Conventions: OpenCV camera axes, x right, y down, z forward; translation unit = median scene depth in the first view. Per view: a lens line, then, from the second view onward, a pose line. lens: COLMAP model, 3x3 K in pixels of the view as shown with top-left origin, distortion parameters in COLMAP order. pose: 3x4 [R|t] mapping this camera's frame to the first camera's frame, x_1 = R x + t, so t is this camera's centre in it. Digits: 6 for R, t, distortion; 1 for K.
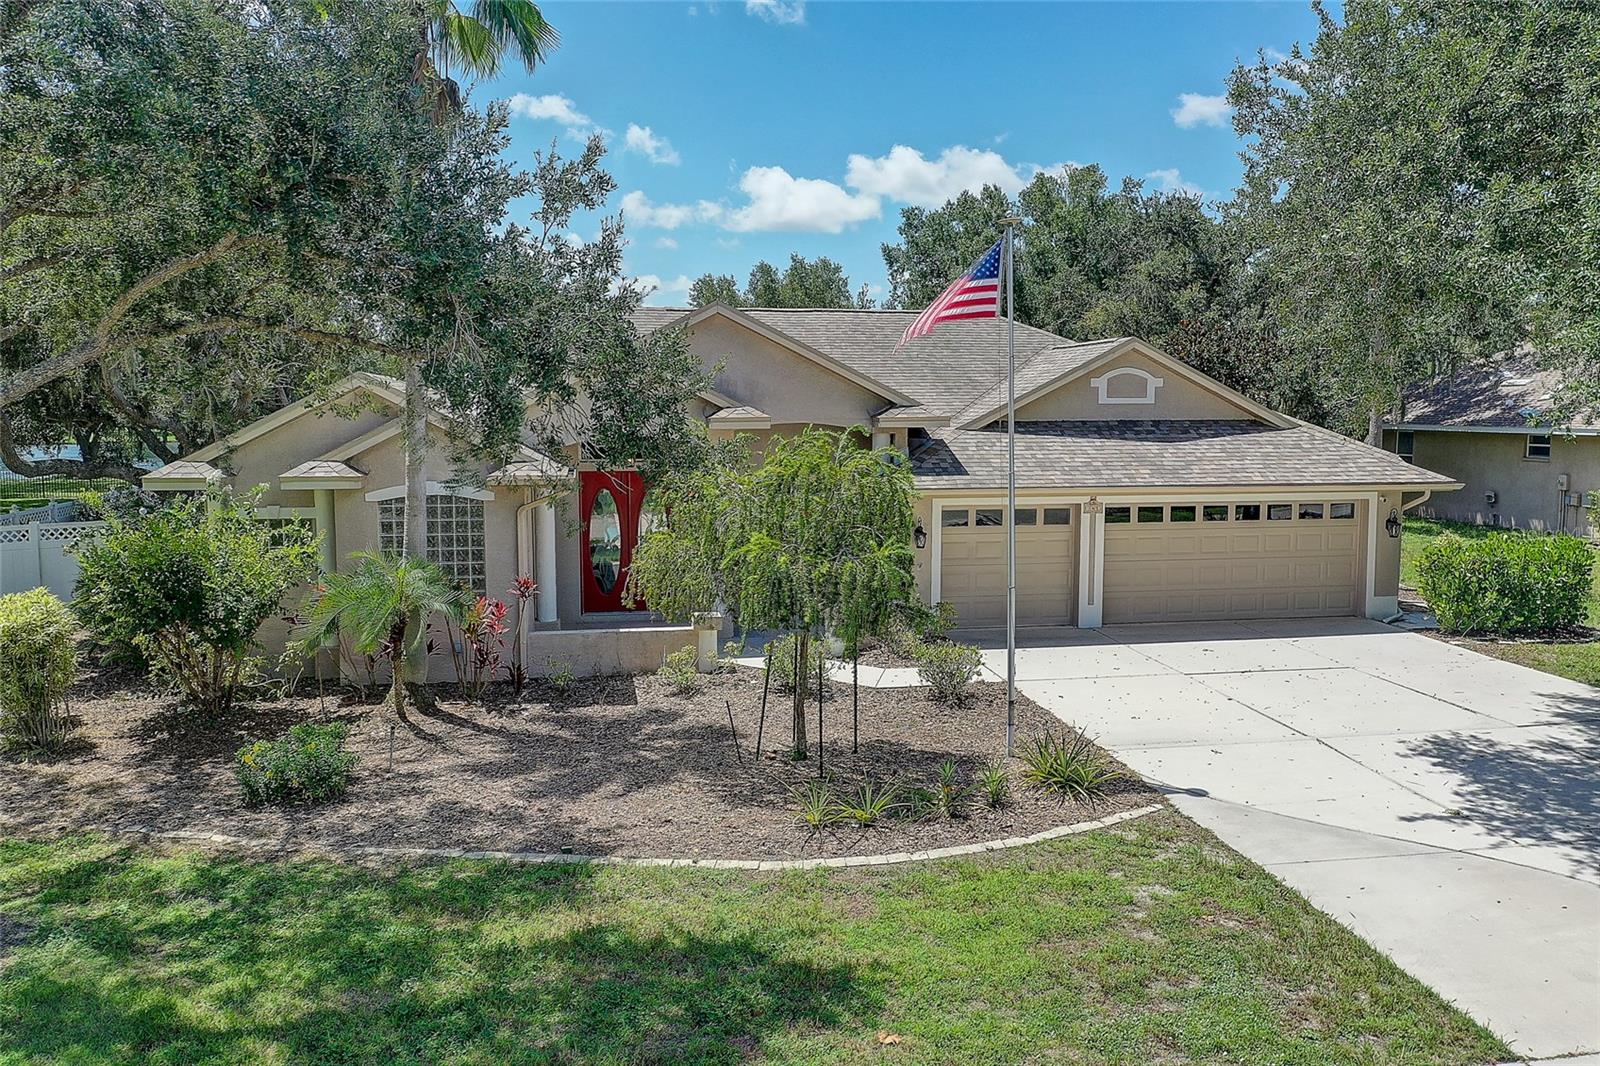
lens RADIAL K [[1276.3, 0, 794.0], [0, 1276.3, 529.6], [0, 0, 1]] dist [-0.003232, 0.004225]
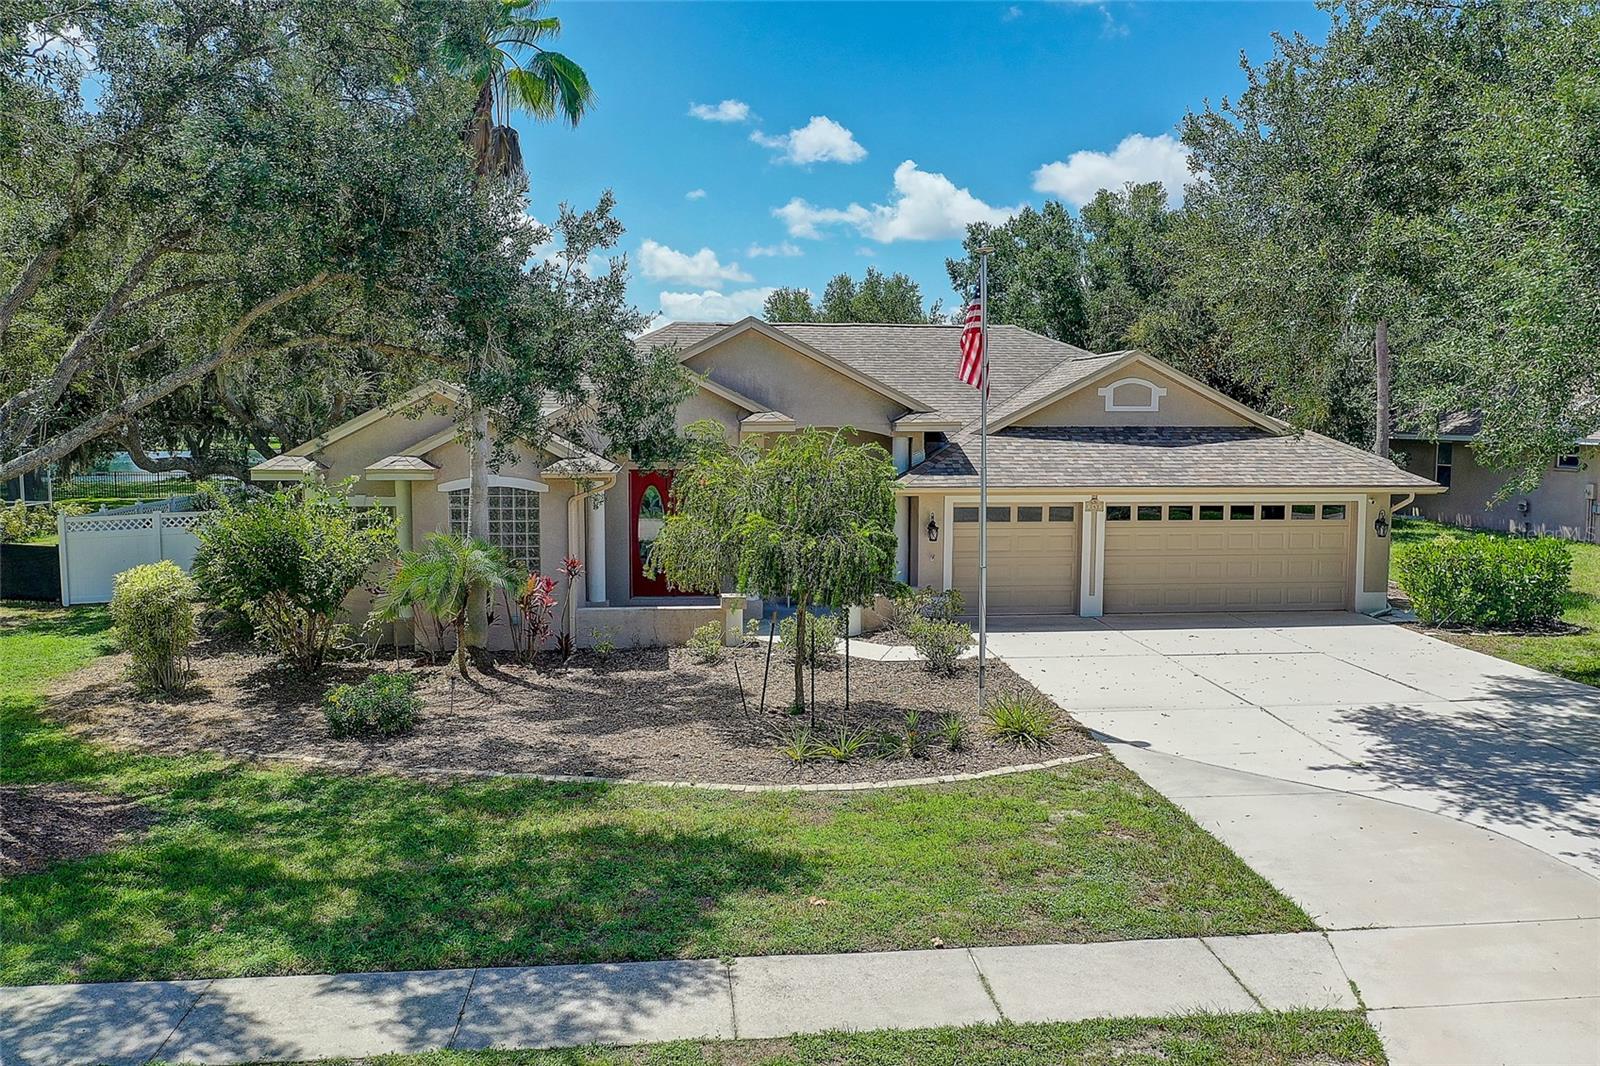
lens RADIAL K [[1276.3, 0, 786.2], [0, 1276.3, 533.8], [0, 0, 1]] dist [-0.003232, 0.004225]
pose [[0.997378, 0.010490, -0.071602, 0.073482], [-0.010933, 0.999923, -0.005794, 0.022991], [0.071536, 0.006562, 0.997416, -0.154596]]
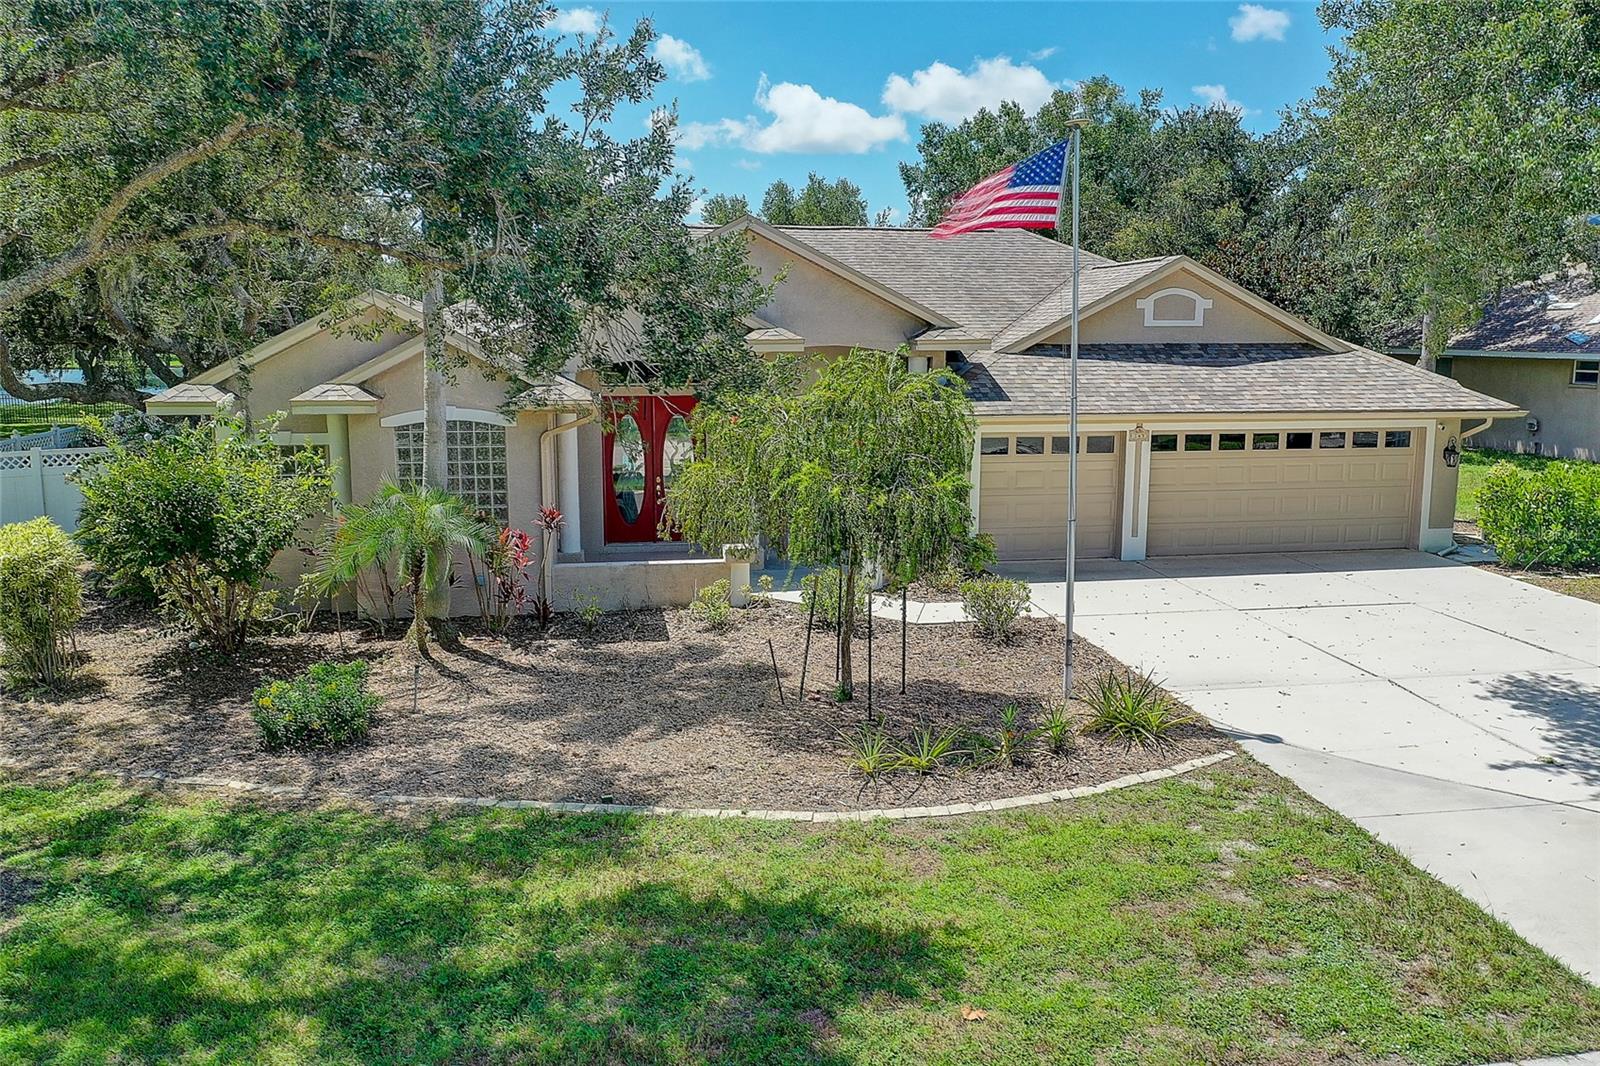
lens RADIAL K [[1276.3, 0, 793.7], [0, 1276.3, 532.2], [0, 0, 1]] dist [-0.003232, 0.004225]
pose [[0.999987, 0.002285, -0.004460, -0.029344], [-0.002017, 0.998245, 0.059190, -0.001004], [0.004587, -0.059180, 0.998237, 0.058261]]
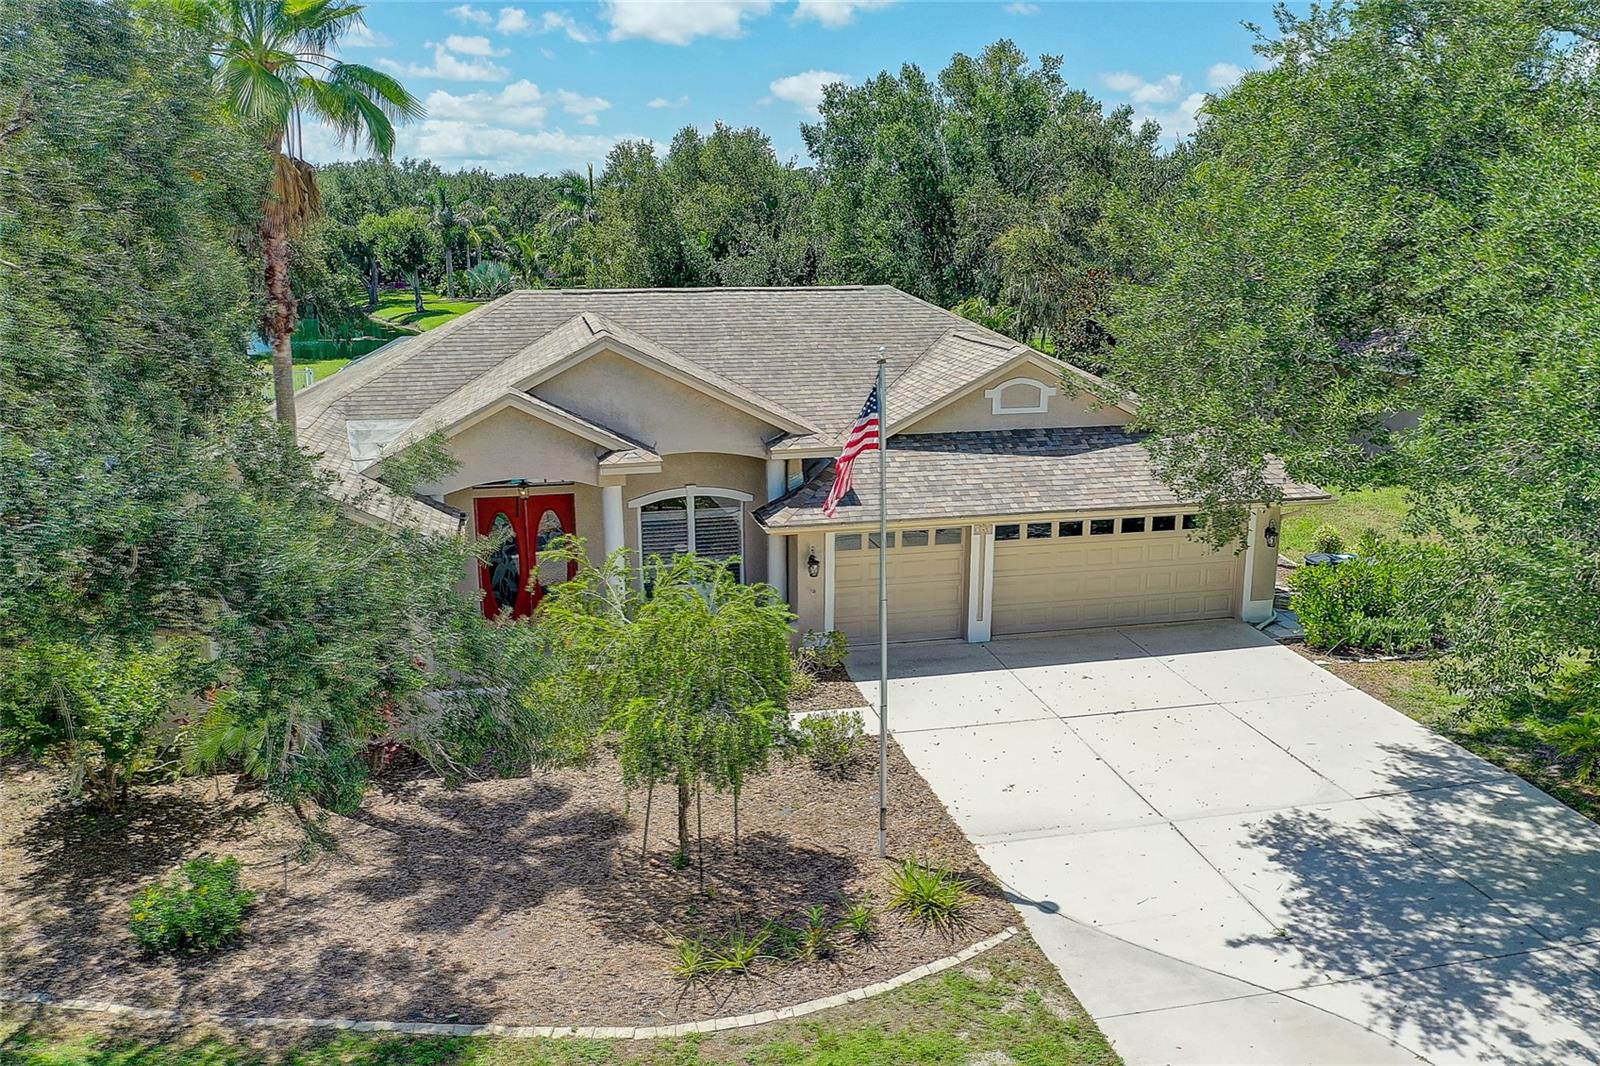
lens RADIAL K [[1276.3, 0, 809.4], [0, 1276.3, 536.2], [0, 0, 1]] dist [-0.003232, 0.004225]
pose [[0.997871, -0.012760, 0.063965, 0.043566], [0.003370, 0.989454, 0.144807, -0.234807], [-0.065138, -0.144283, 0.987390, -0.003964]]
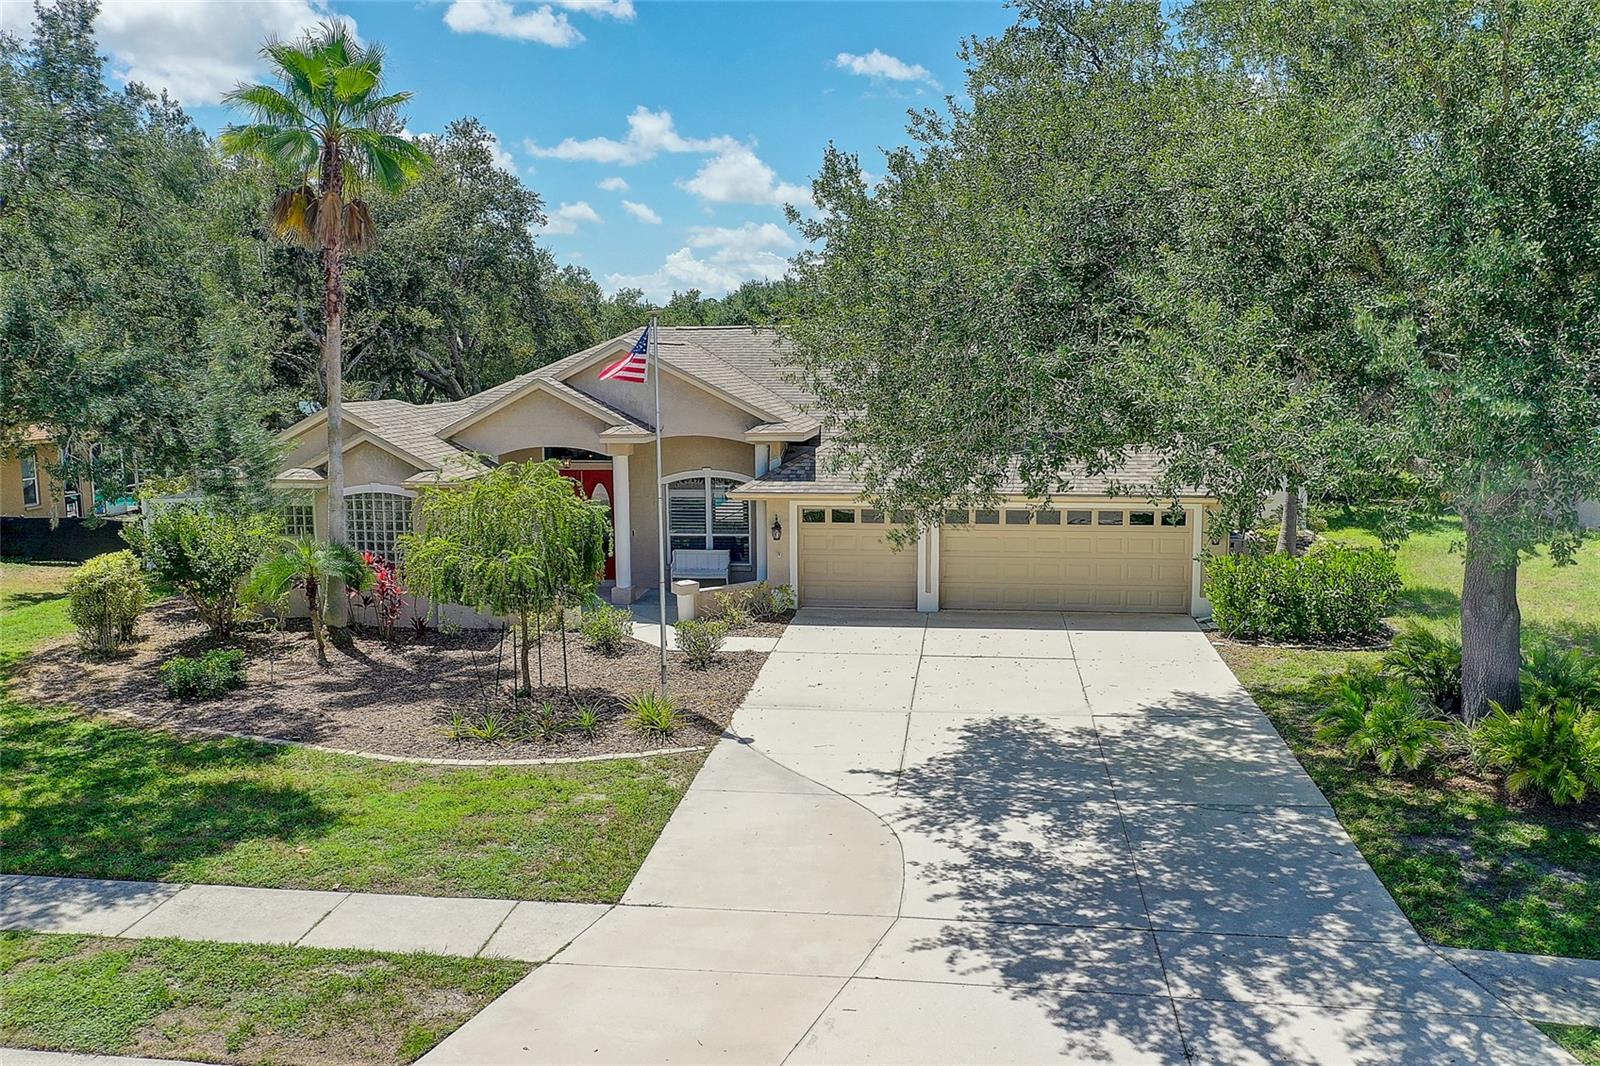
lens RADIAL K [[1276.3, 0, 792.9], [0, 1276.3, 563.2], [0, 0, 1]] dist [-0.003232, 0.004225]
pose [[0.955067, 0.044758, -0.292992, 0.677948], [-0.025433, 0.997262, 0.069440, -0.070325], [0.295298, -0.058868, 0.953590, -0.240986]]
